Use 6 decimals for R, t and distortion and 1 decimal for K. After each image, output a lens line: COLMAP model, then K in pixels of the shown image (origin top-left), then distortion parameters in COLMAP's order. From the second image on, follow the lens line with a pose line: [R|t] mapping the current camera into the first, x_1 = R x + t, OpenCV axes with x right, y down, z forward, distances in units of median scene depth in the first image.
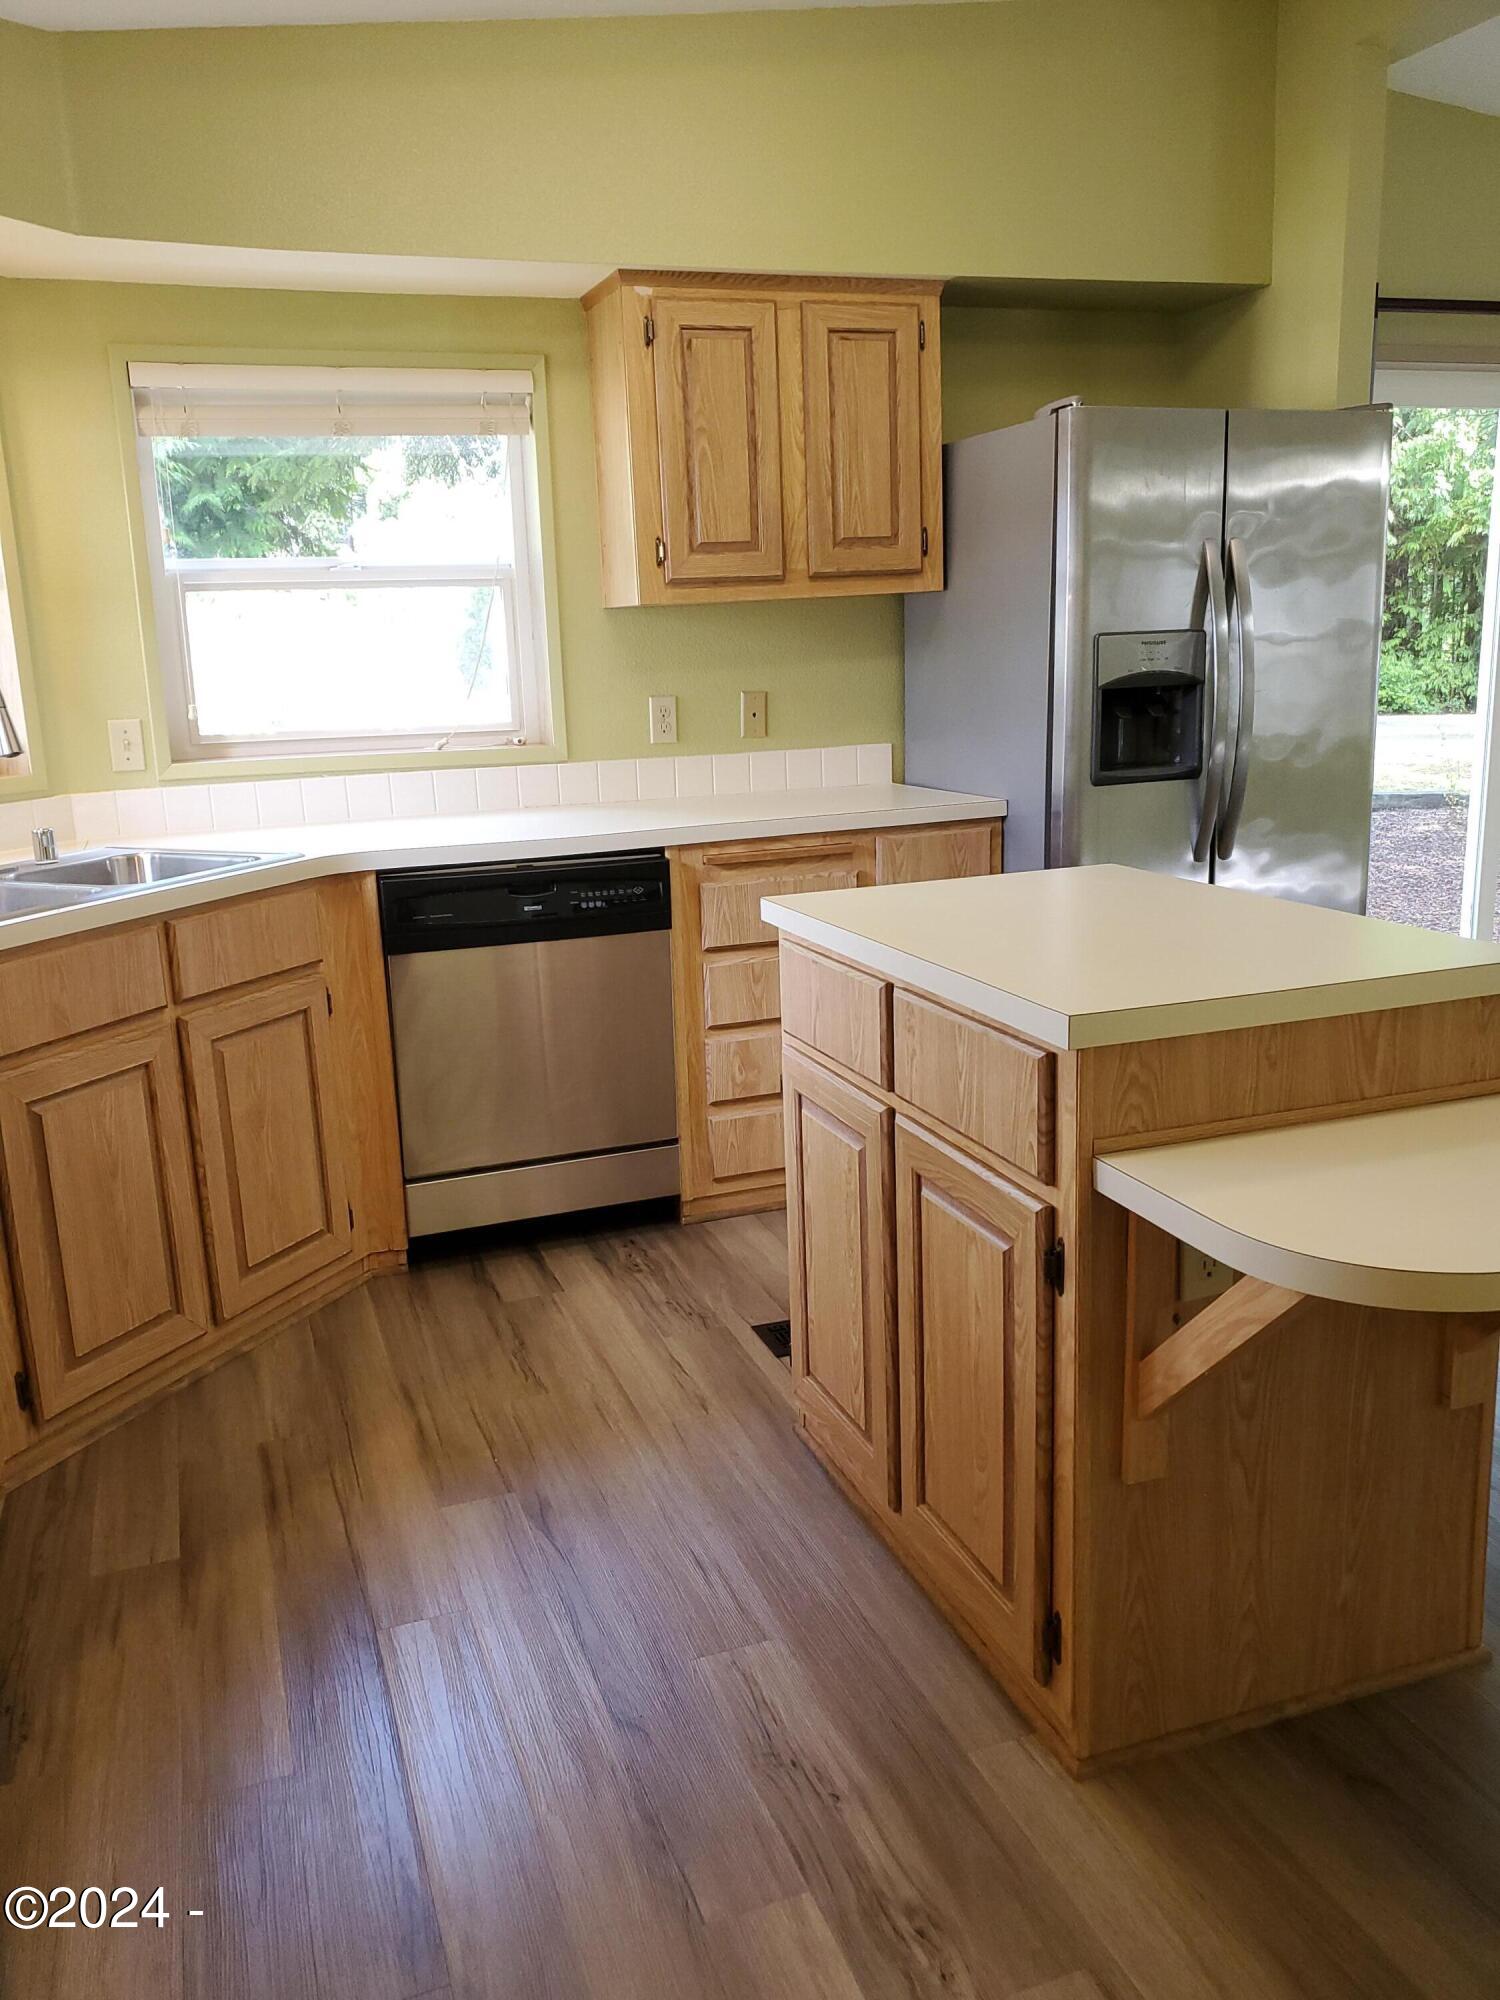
lens RADIAL K [[1538.6, 0, 754.1], [0, 1538.6, 1001.2], [0, 0, 1]] dist [0.046408, -0.030762]
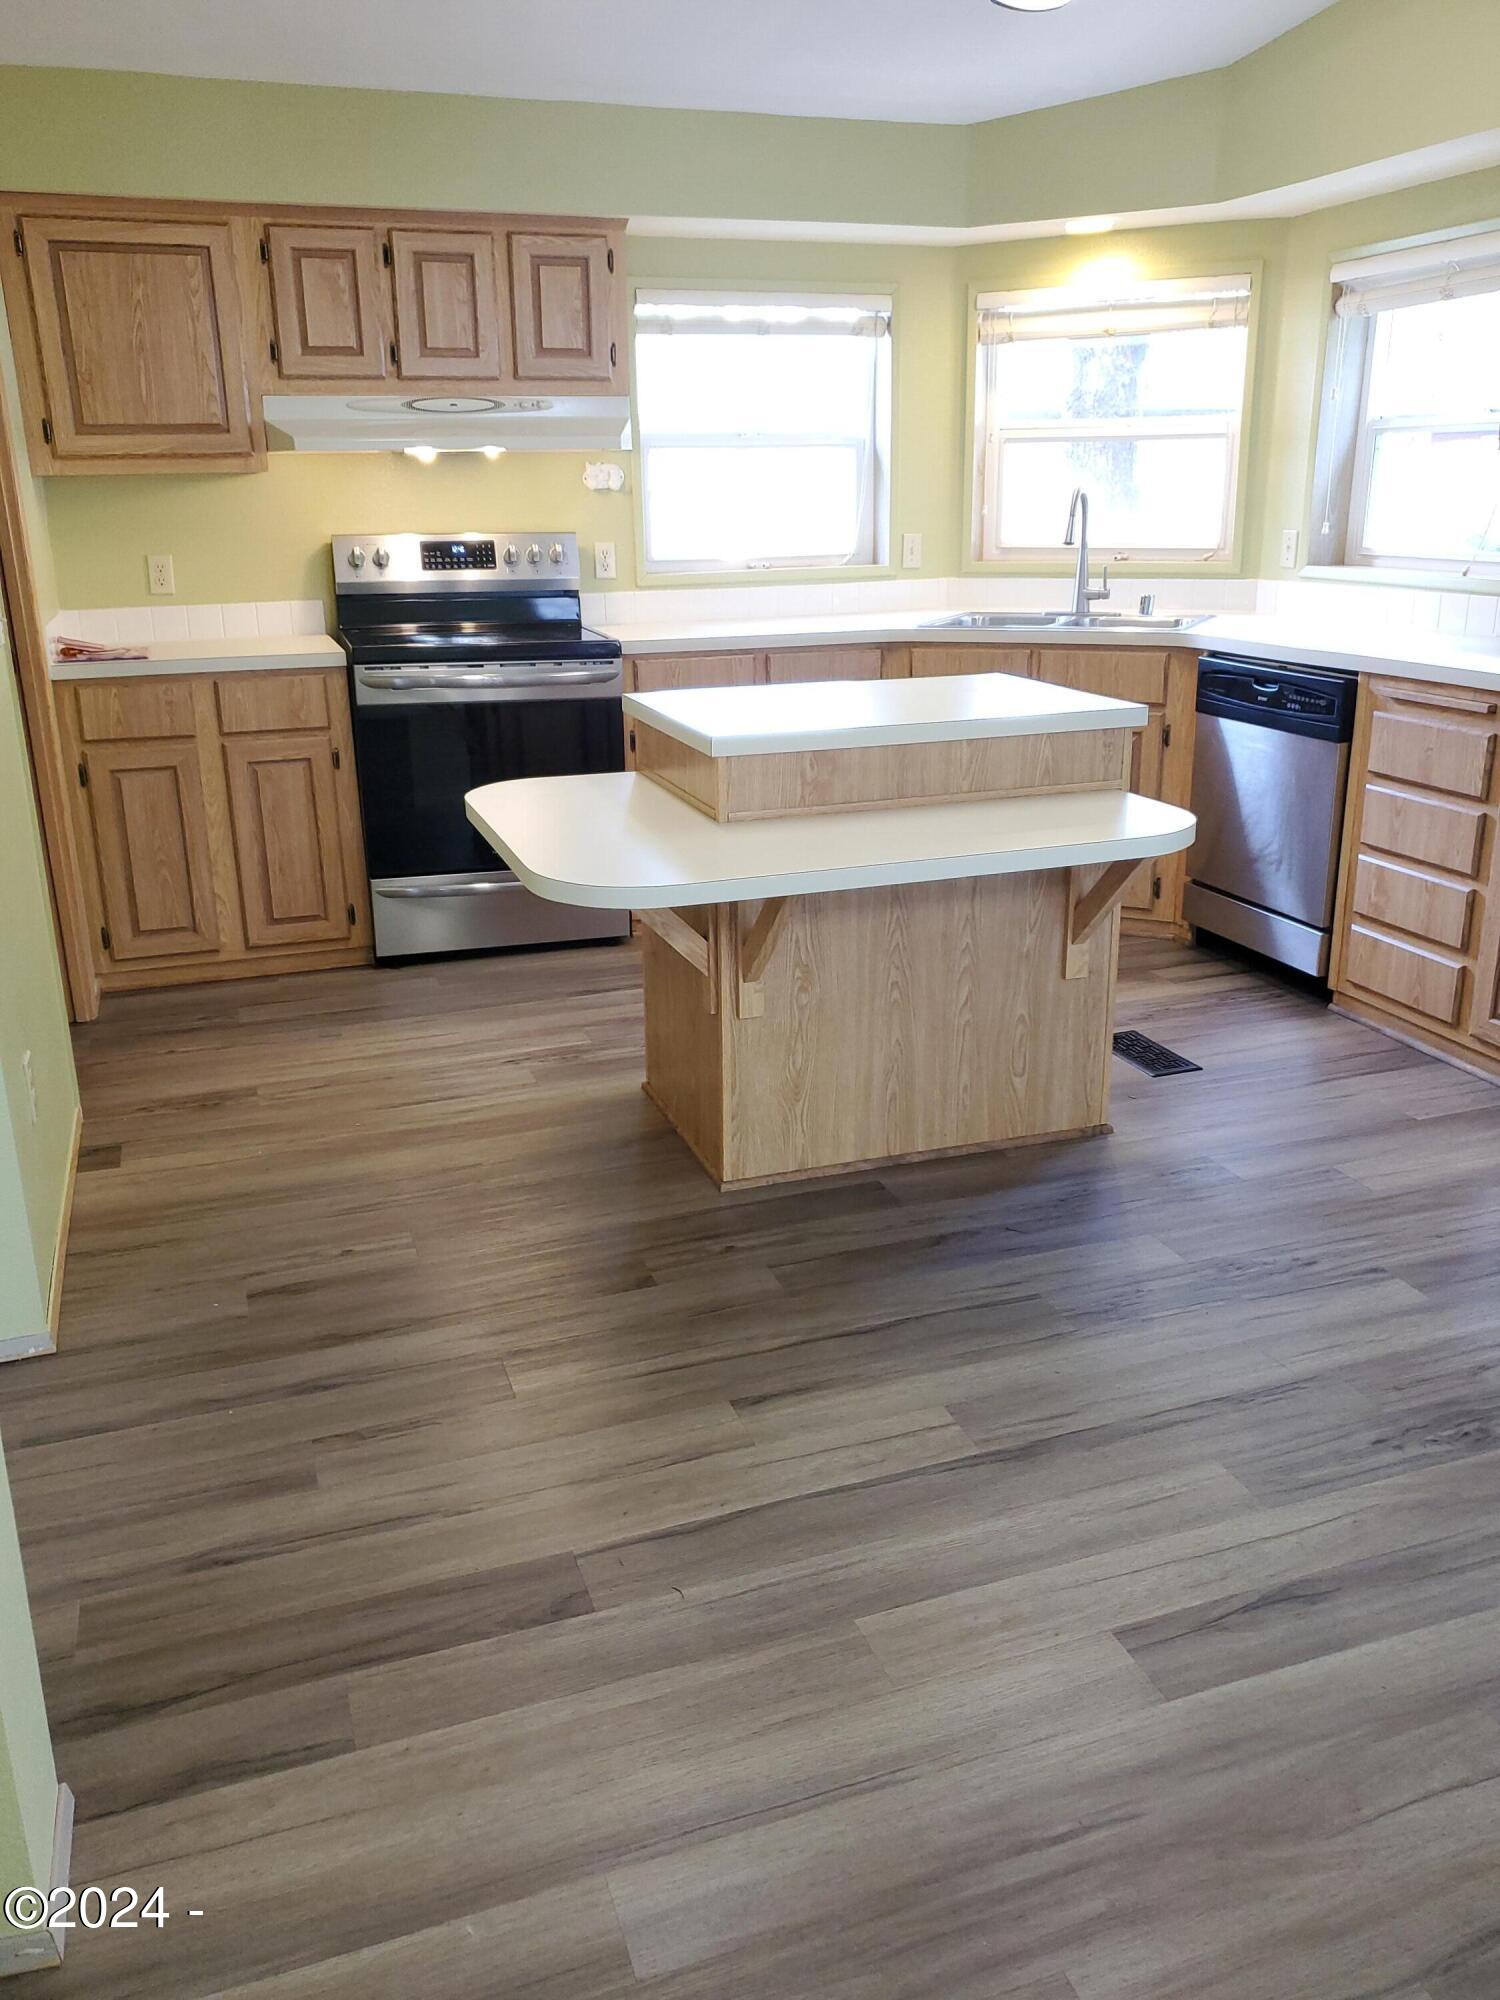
lens RADIAL K [[1538.6, 0, 759.5], [0, 1538.6, 1000.5], [0, 0, 1]] dist [0.046408, -0.030762]
pose [[-0.012720, 0.348749, -0.937130, 1.090665], [-0.222749, 0.912667, 0.342669, -0.169958], [0.974793, 0.213103, 0.066074, 0.535985]]
